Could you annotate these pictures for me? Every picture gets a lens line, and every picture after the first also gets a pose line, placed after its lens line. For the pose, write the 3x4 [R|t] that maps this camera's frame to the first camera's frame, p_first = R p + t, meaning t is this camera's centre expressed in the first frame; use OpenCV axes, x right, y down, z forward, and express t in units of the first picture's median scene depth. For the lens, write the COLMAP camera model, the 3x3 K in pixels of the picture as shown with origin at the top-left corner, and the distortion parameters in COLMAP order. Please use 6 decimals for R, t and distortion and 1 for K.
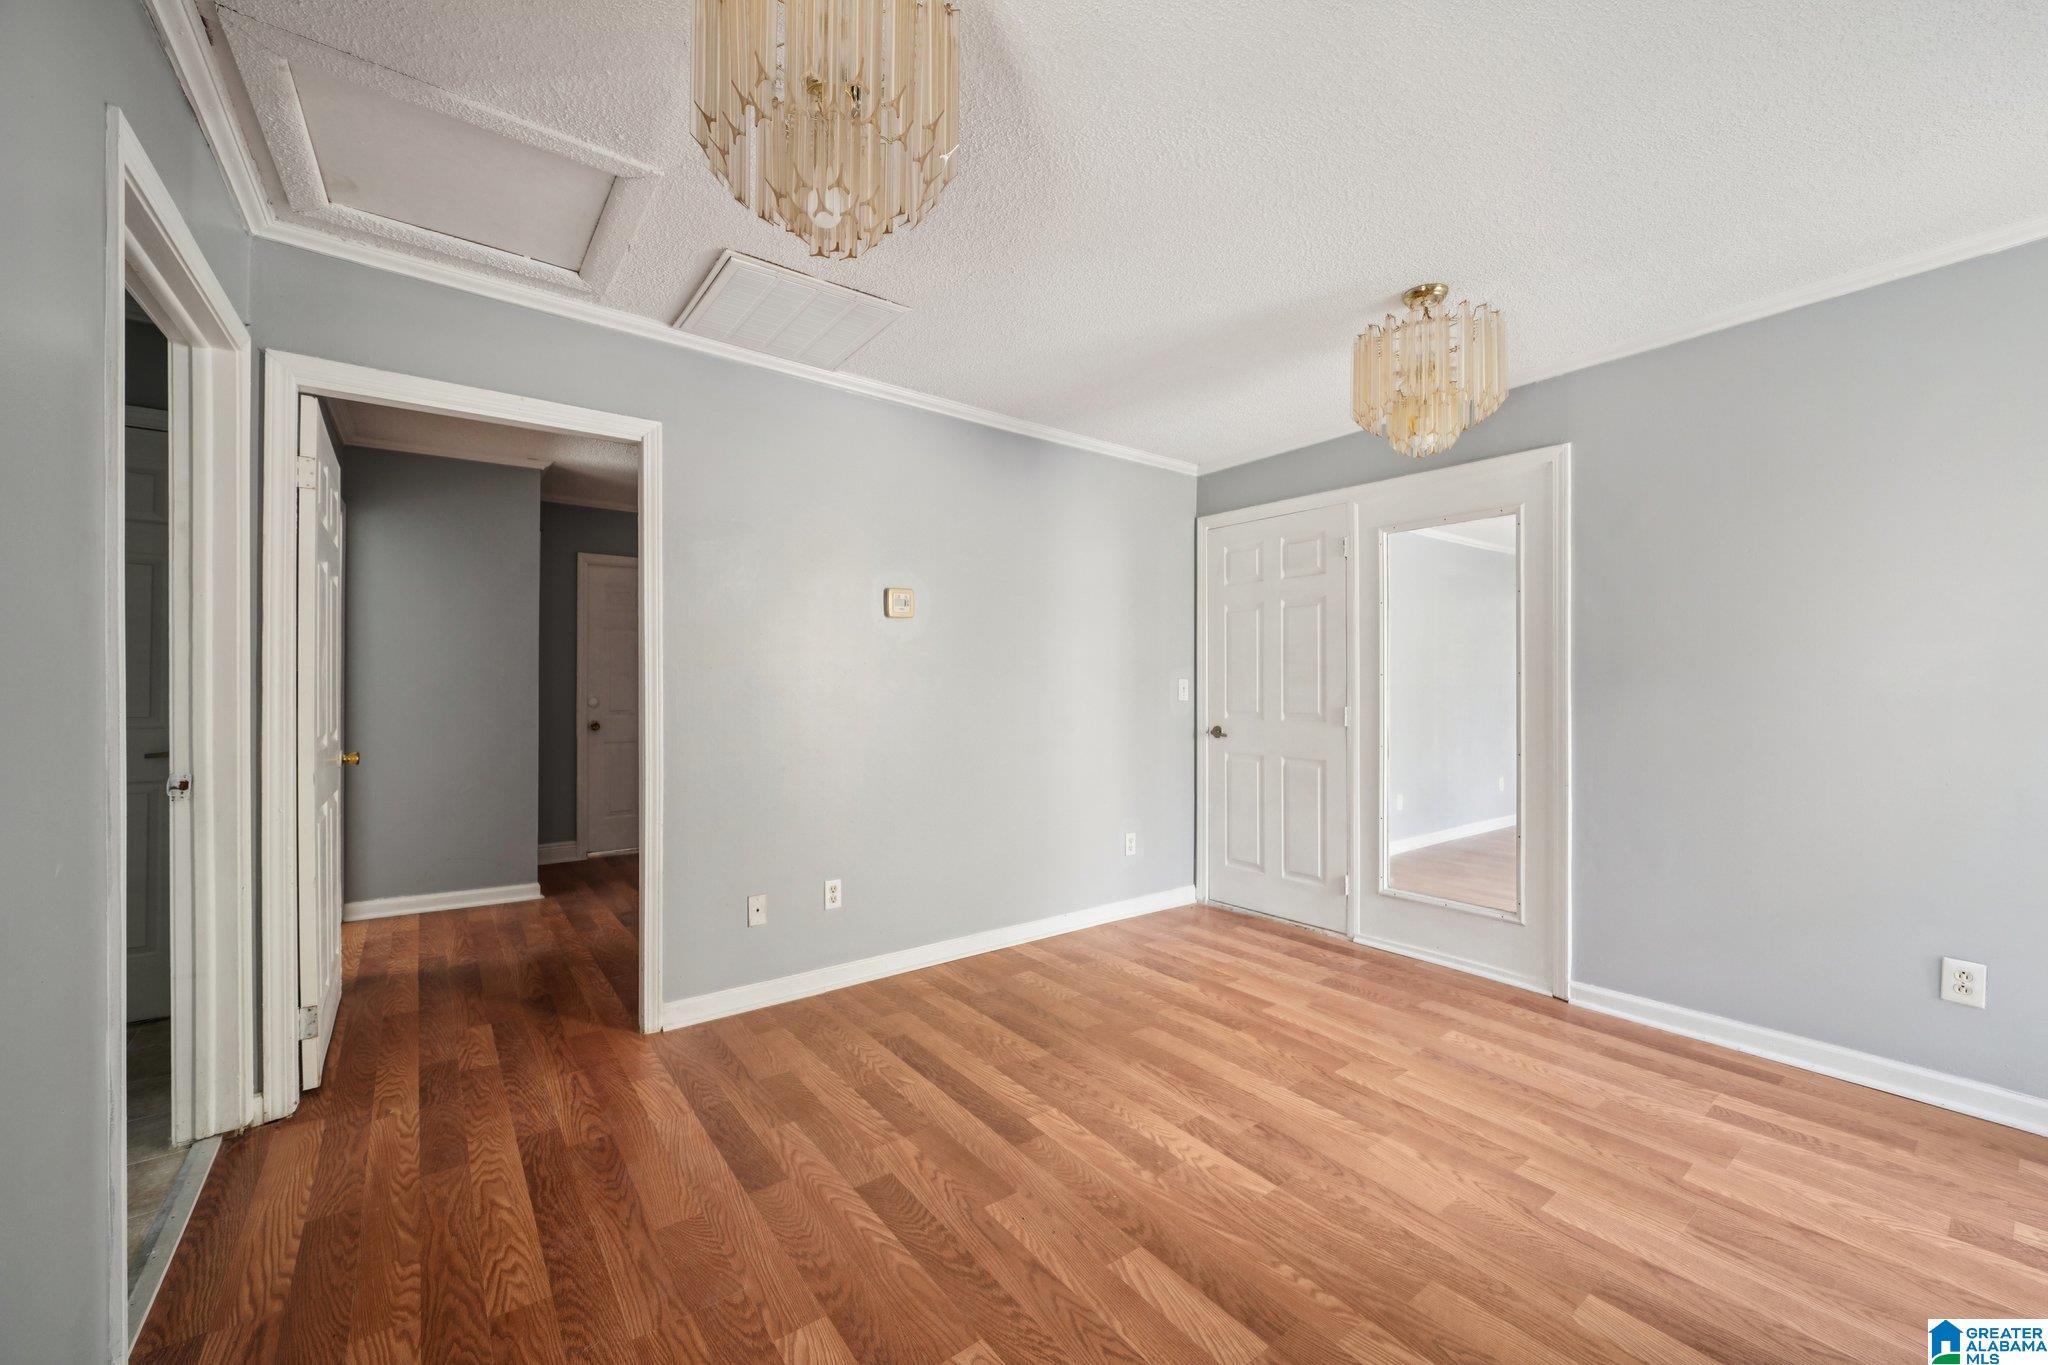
lens RADIAL K [[805.4, 0, 1006.6], [0, 805.4, 686.4], [0, 0, 1]] dist [-0.004900, -0.000186]
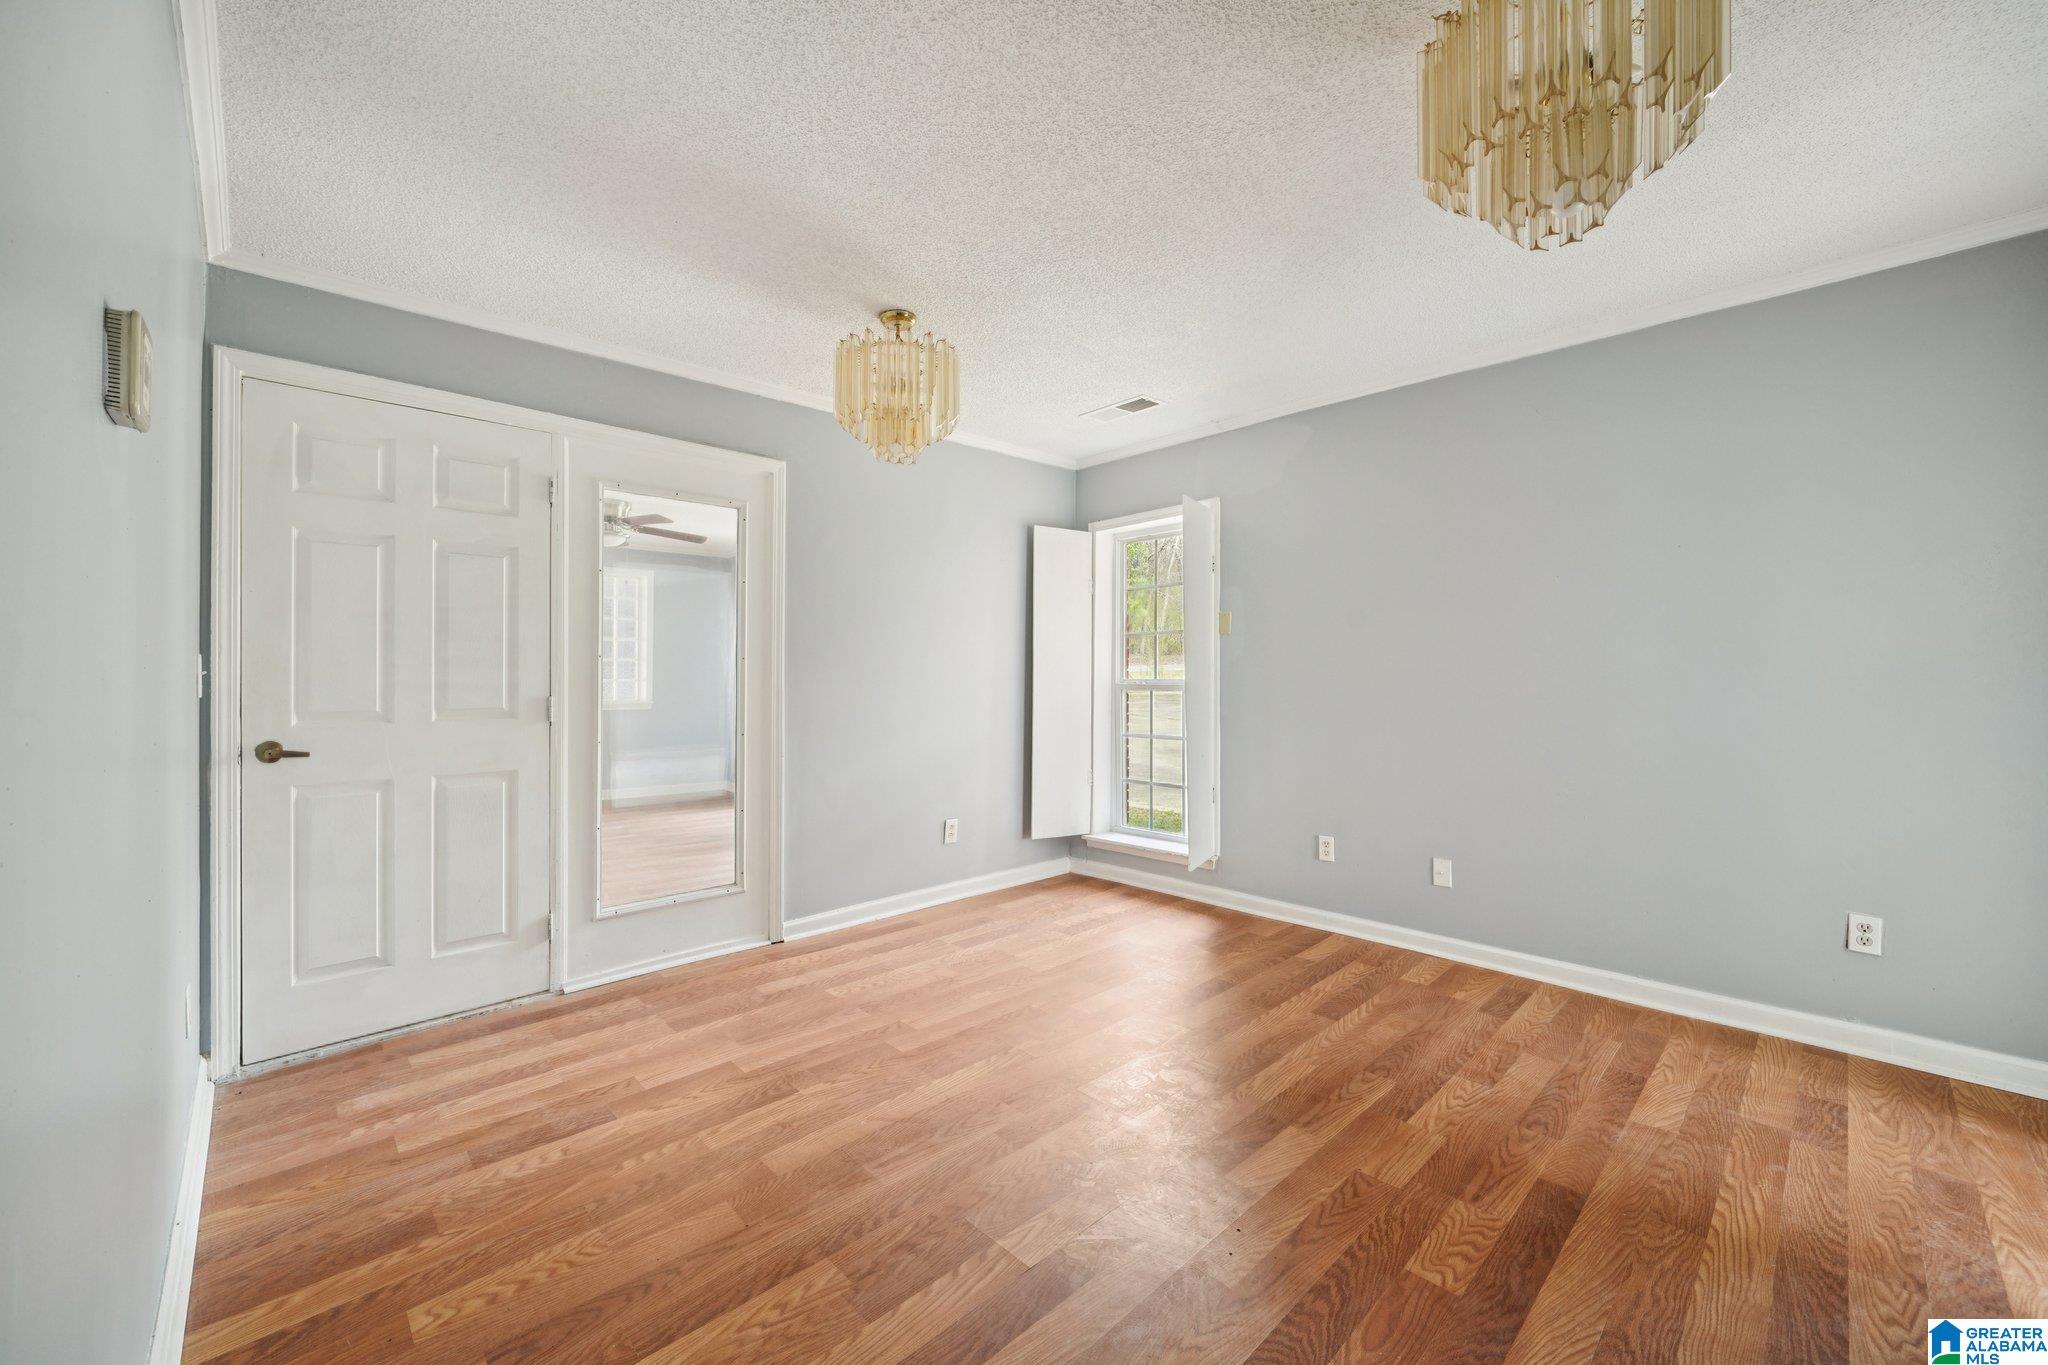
lens RADIAL K [[805.4, 0, 1031.9], [0, 805.4, 670.7], [0, 0, 1]] dist [-0.004900, -0.000186]
pose [[-0.136874, 0.002704, 0.990585, -0.522623], [-0.000619, 0.999996, -0.002815, 0.003221], [-0.990588, -0.000998, -0.136871, 0.828879]]
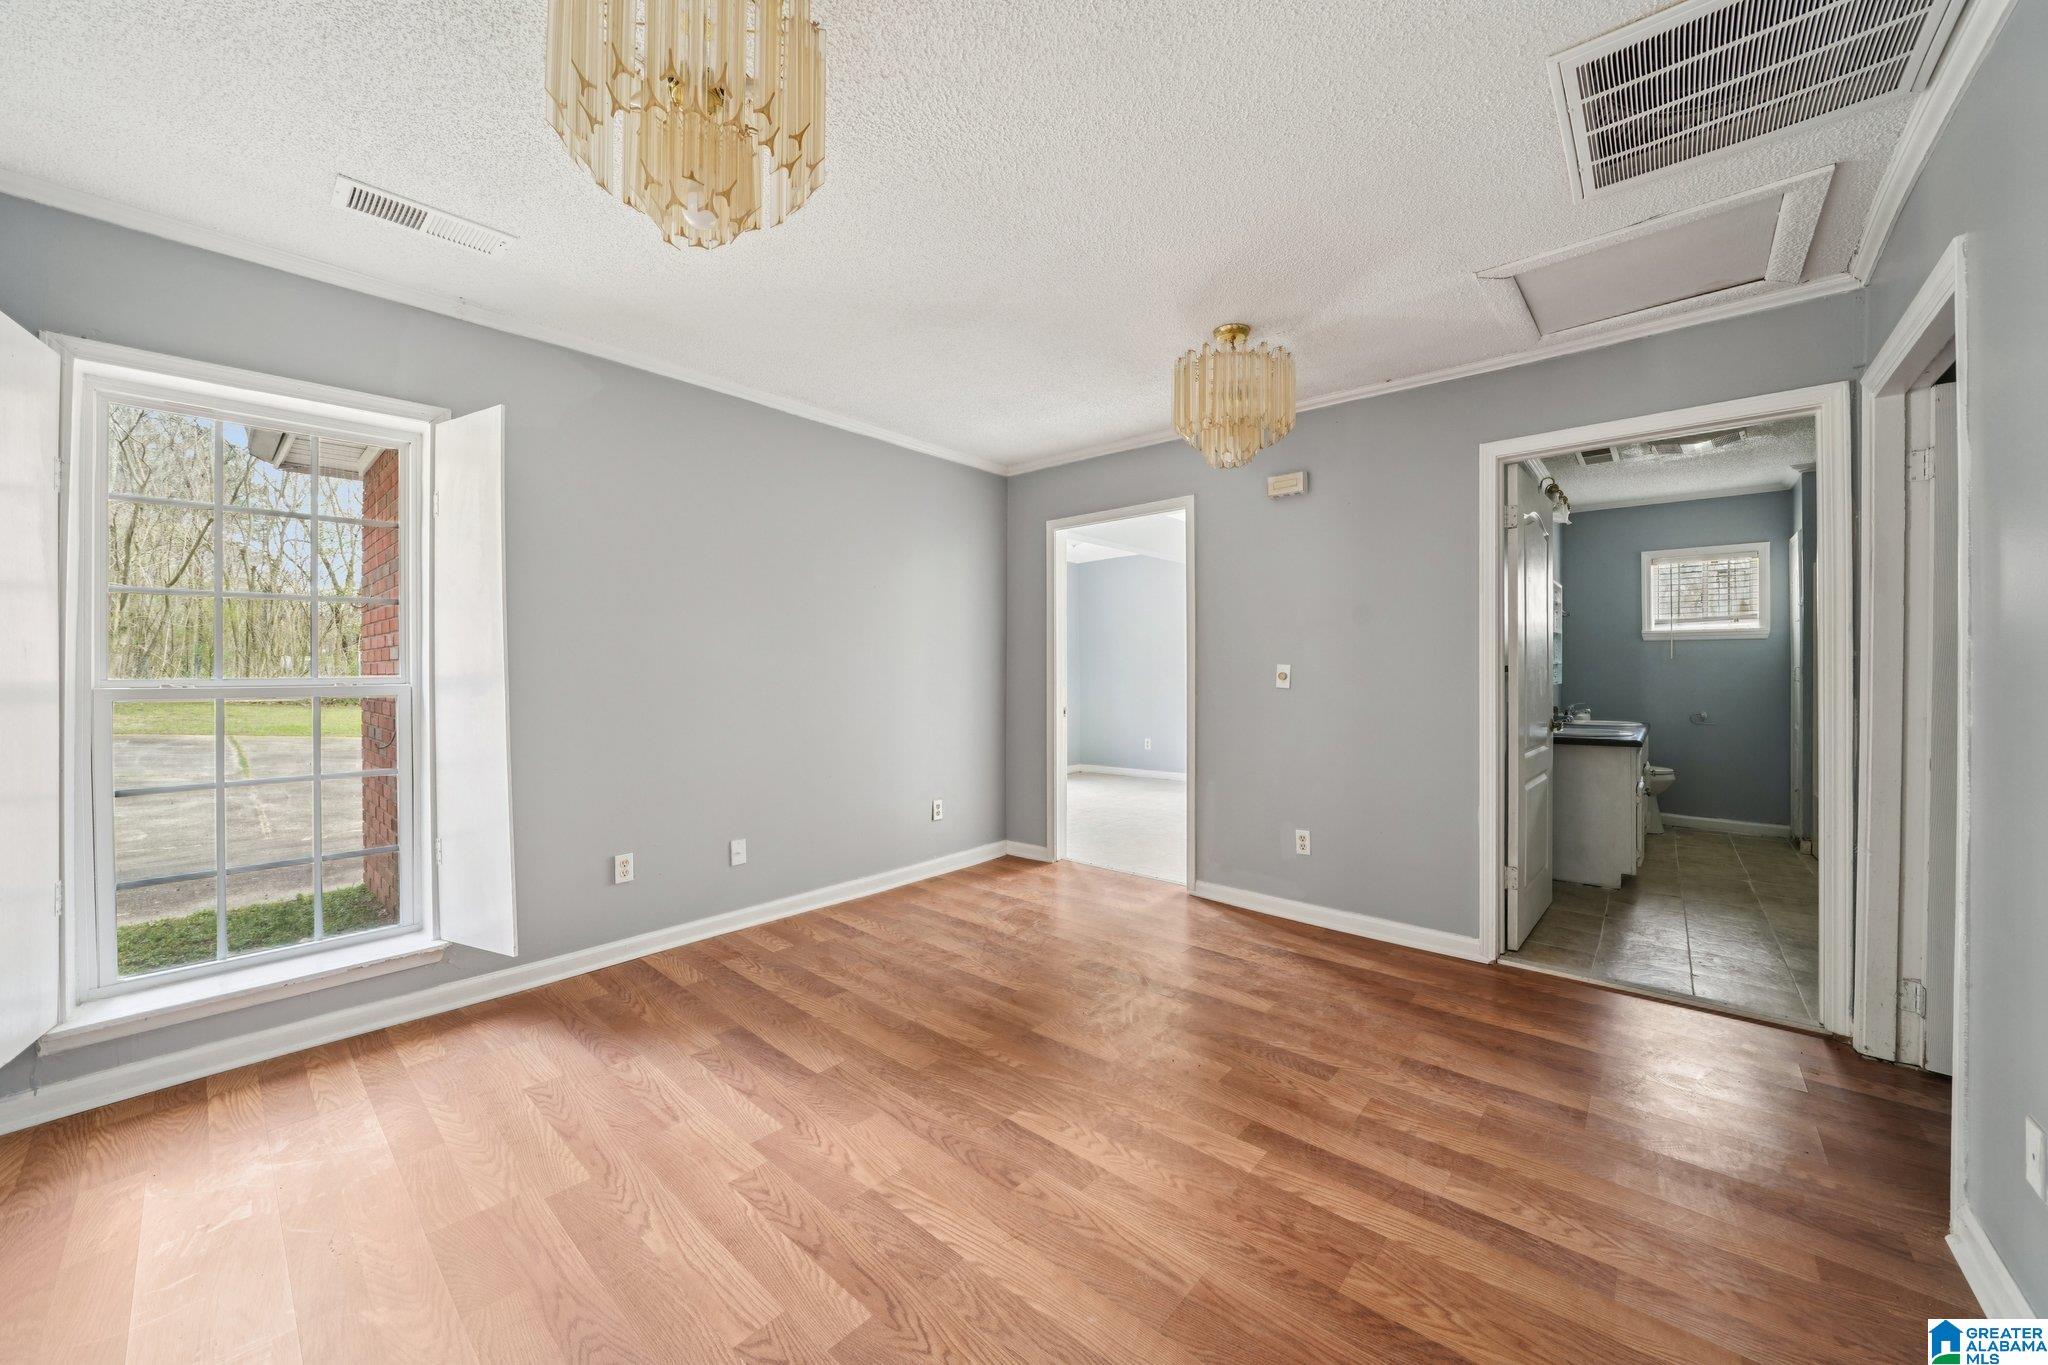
lens RADIAL K [[743.8, 0, 1023.5], [0, 743.8, 673.0], [0, 0, 1]] dist [-0.013568, 0.000157]
pose [[-0.976795, -0.003125, -0.214153, 0.353298], [-0.003904, 0.999987, 0.003217, 0.003133], [0.214140, 0.003978, -0.976795, 1.316388]]
